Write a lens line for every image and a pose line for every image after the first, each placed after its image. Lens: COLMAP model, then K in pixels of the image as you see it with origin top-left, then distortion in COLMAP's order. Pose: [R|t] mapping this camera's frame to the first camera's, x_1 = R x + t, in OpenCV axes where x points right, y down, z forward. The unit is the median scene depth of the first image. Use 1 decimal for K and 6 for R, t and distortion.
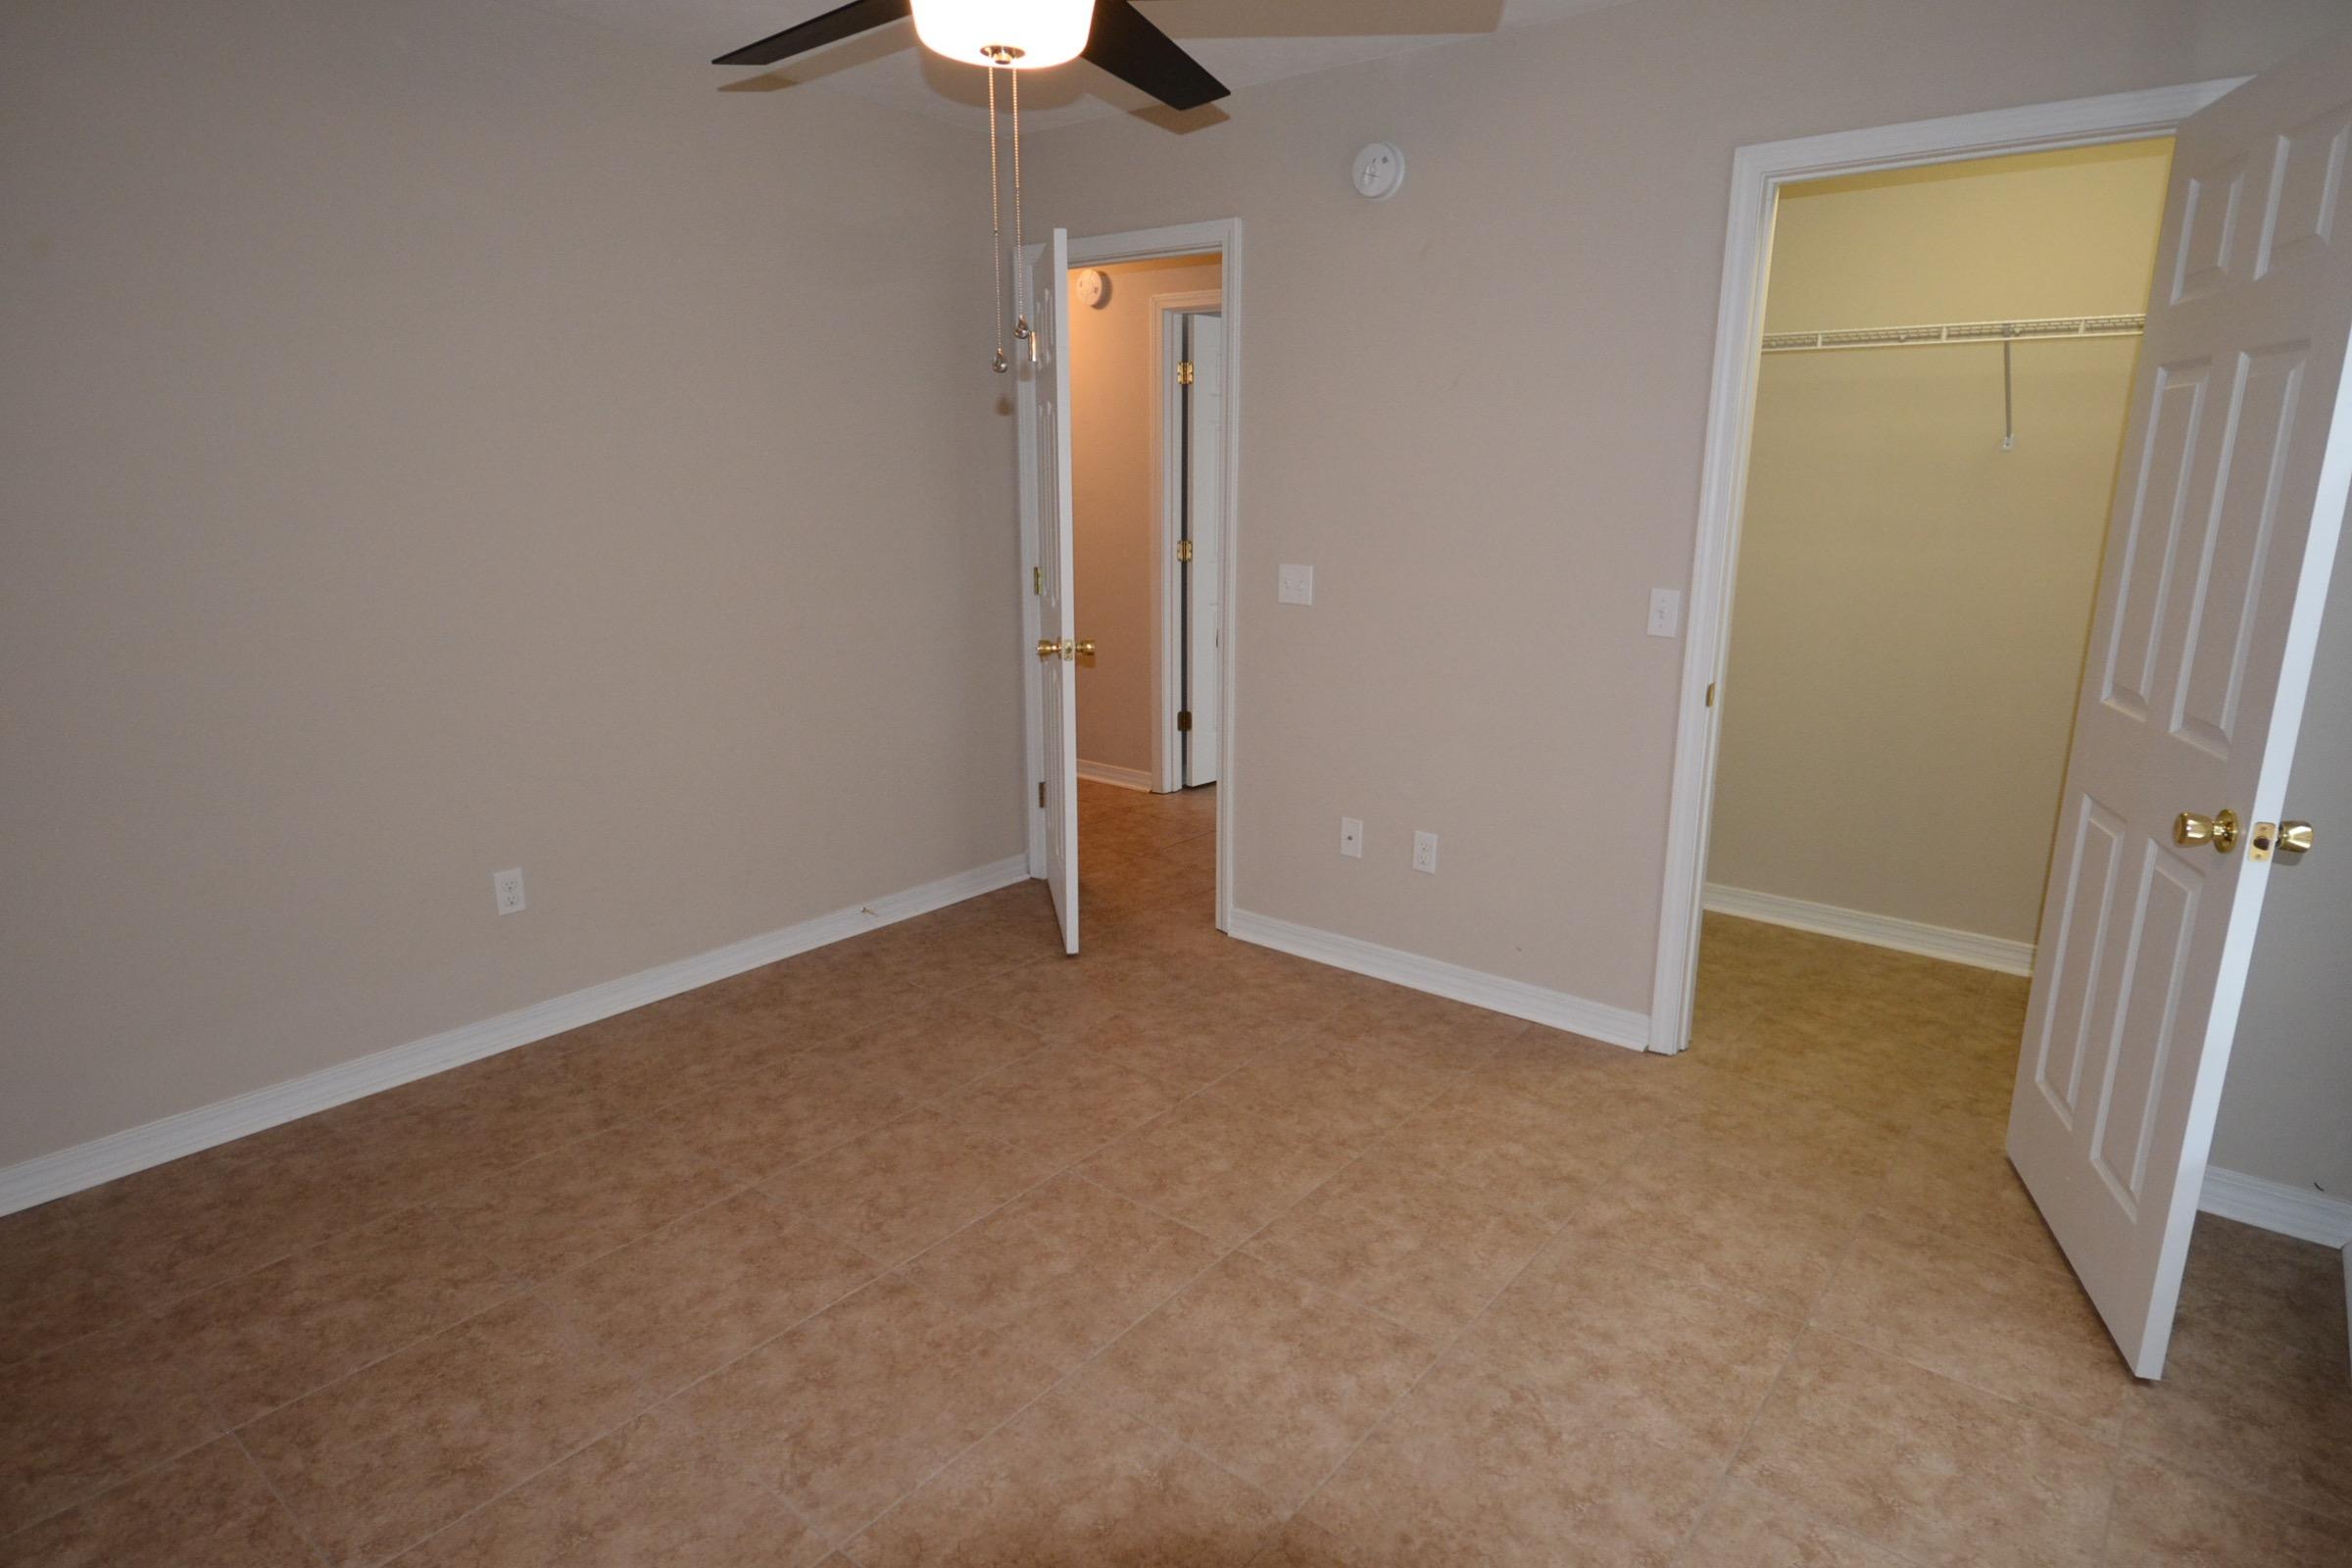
lens RADIAL K [[1309.4, 0, 1184.0], [0, 1309.4, 776.5], [0, 0, 1]] dist [0.005633, 0.001720]
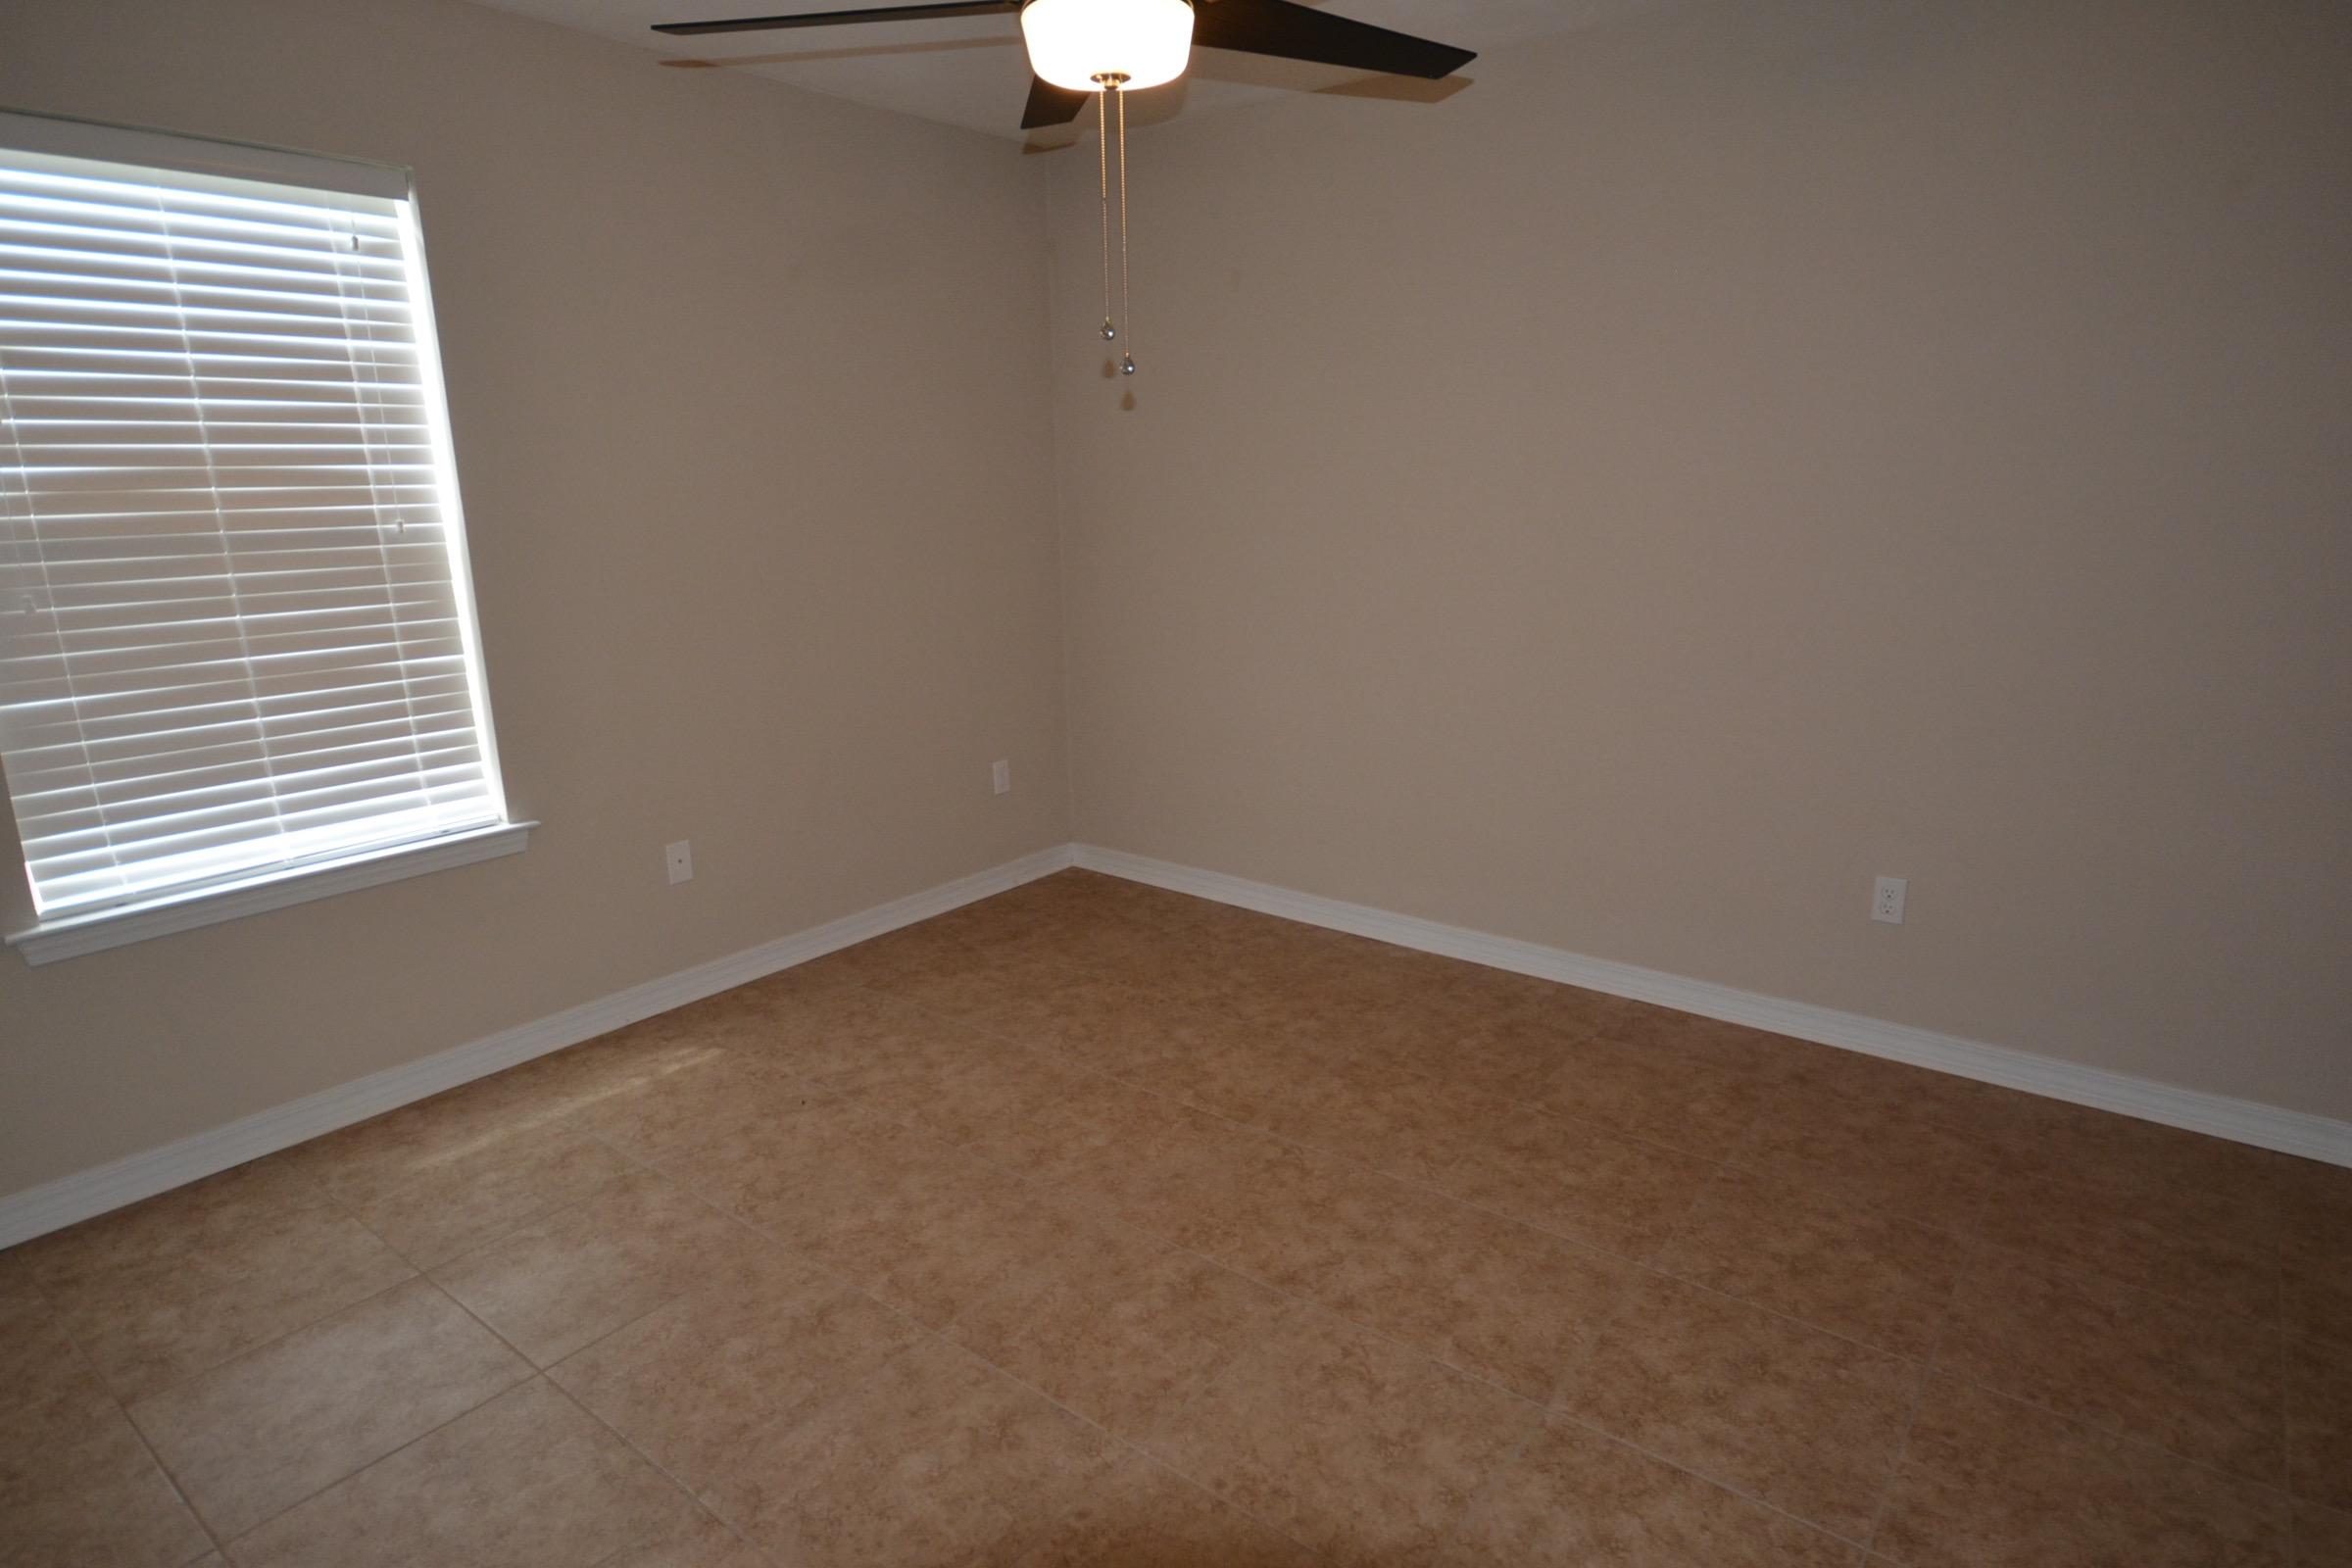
lens RADIAL K [[1301.2, 0, 1194.1], [0, 1301.2, 784.0], [0, 0, 1]] dist [-0.003615, 0.000450]
pose [[-0.999659, 0.017537, -0.019356, -0.117744], [0.006856, 0.891262, 0.453436, -0.347865], [0.025203, 0.453149, -0.891079, 1.491927]]
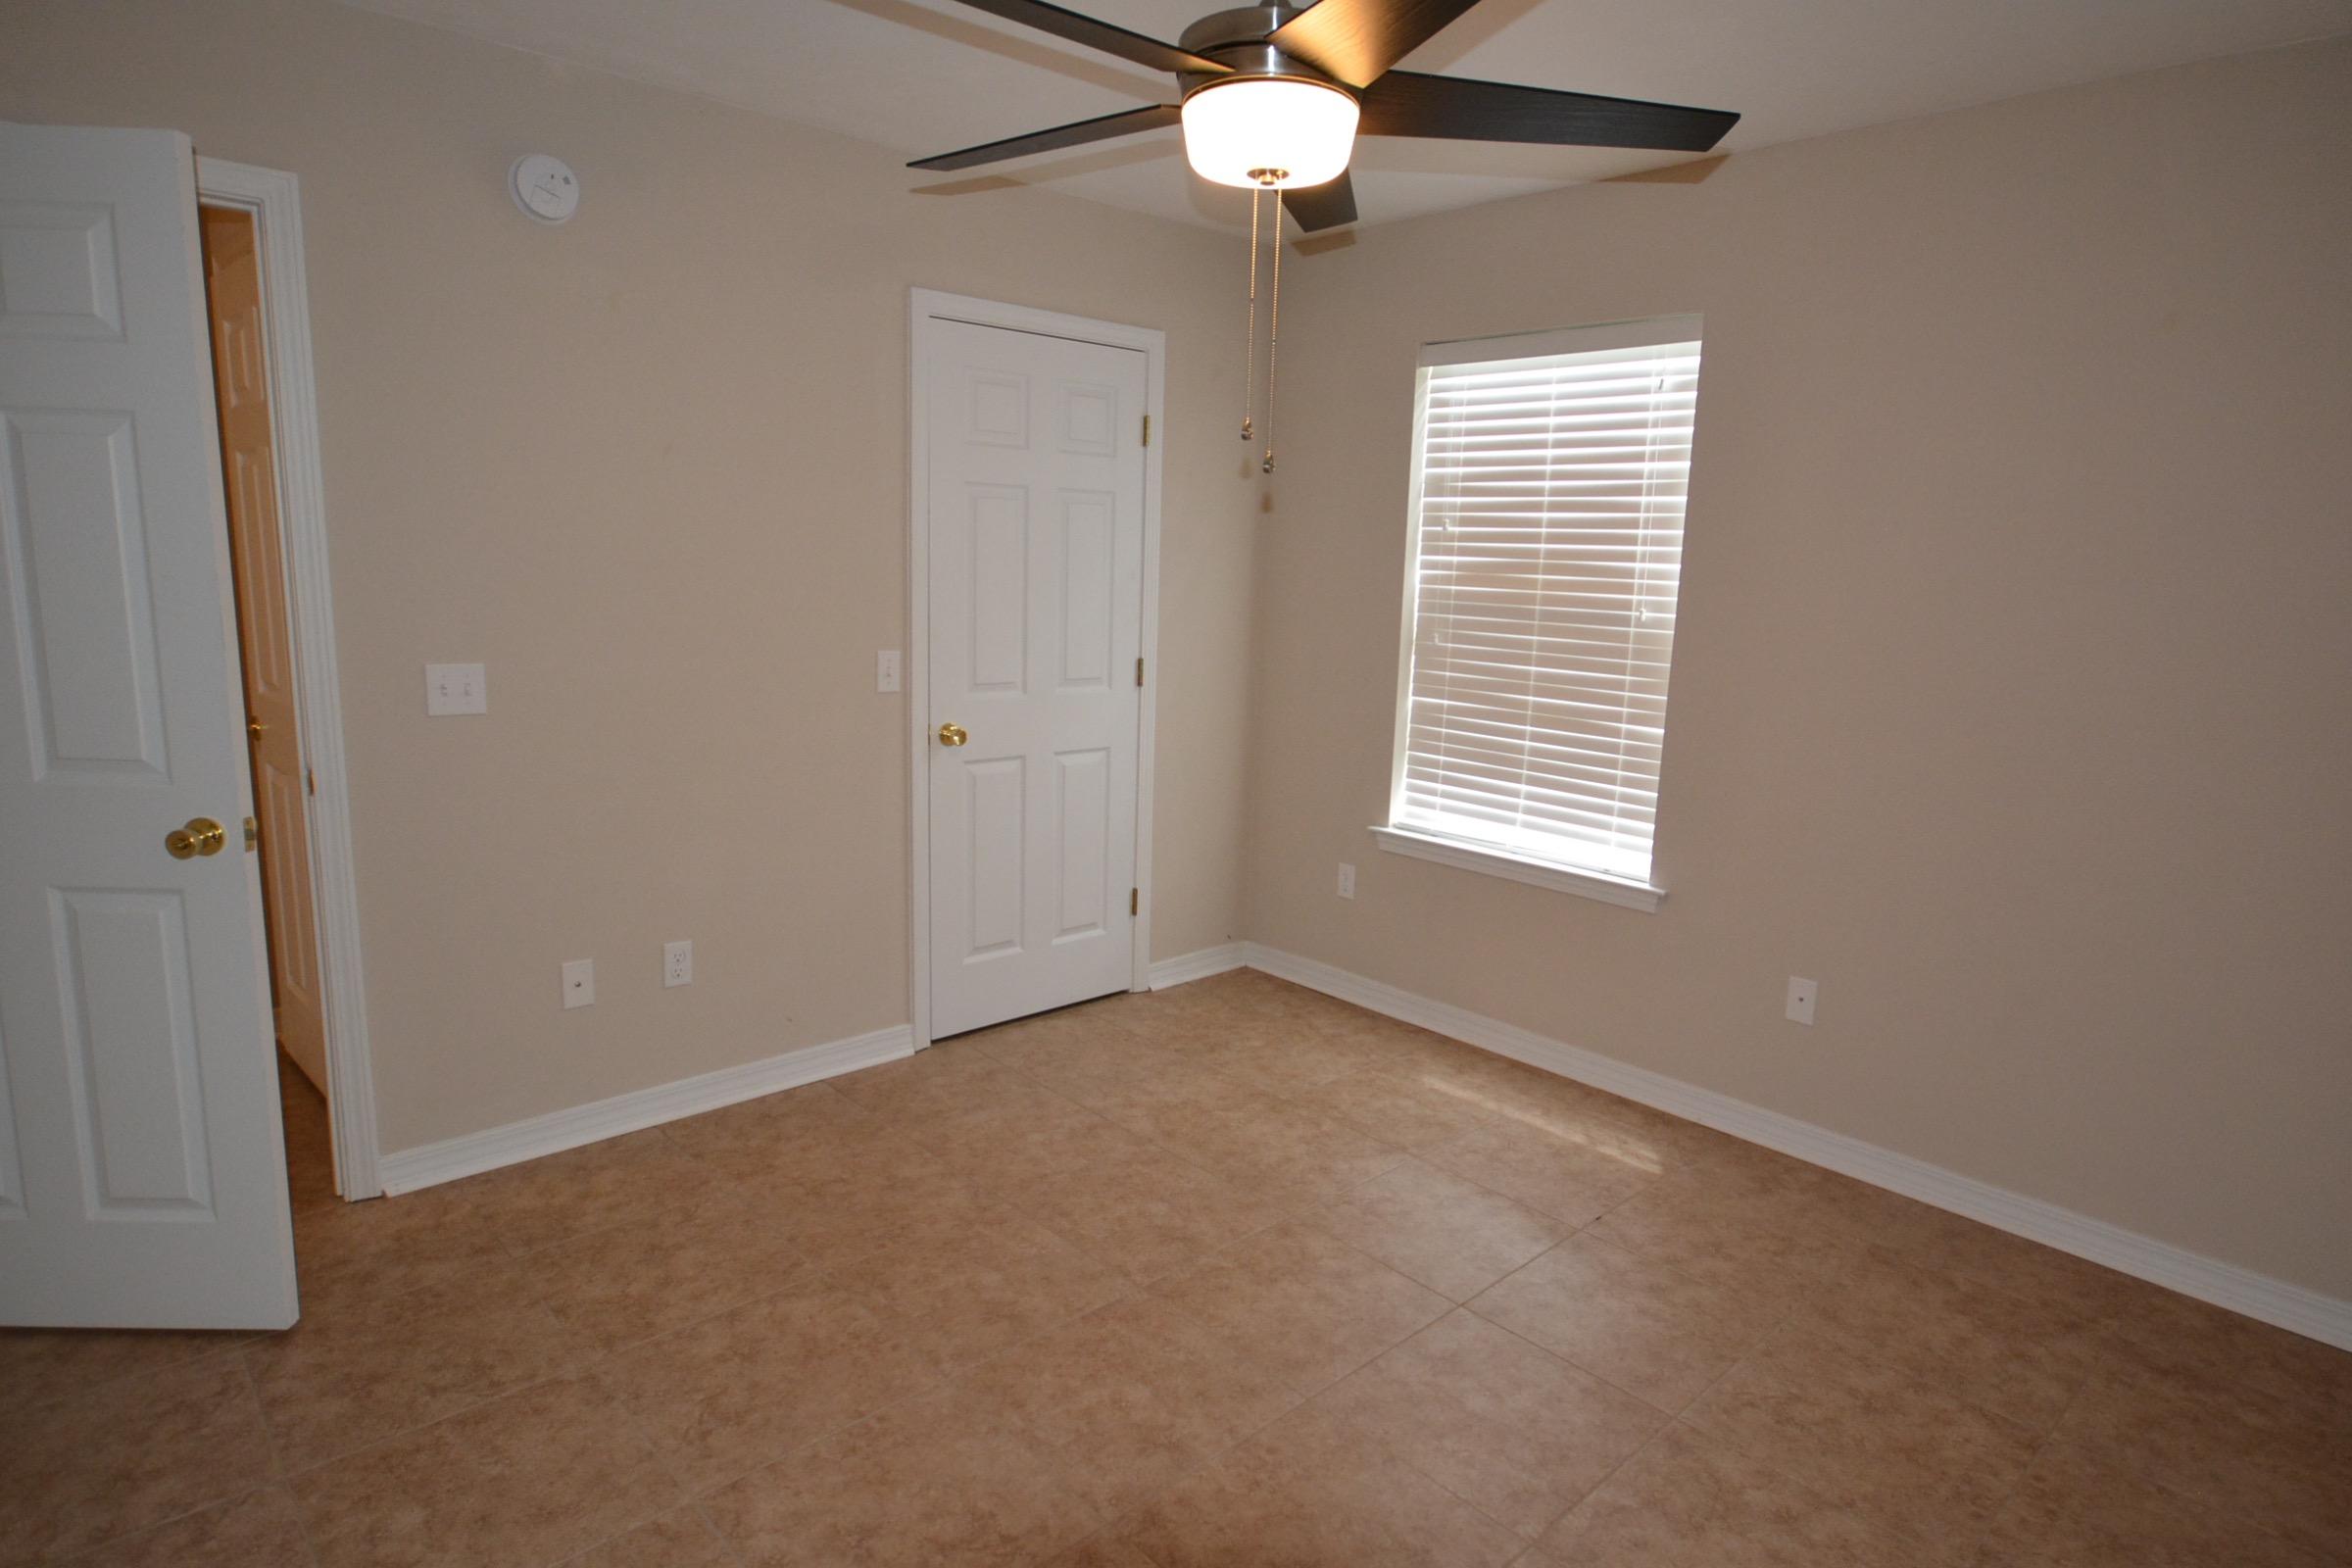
lens RADIAL K [[1301.2, 0, 1194.1], [0, 1301.2, 784.0], [0, 0, 1]] dist [-0.003615, 0.000450]
pose [[0.135774, -0.173244, 0.975475, -0.831384], [0.197771, 0.969516, 0.144658, -0.162765], [-0.970800, 0.173280, 0.165898, 0.653998]]
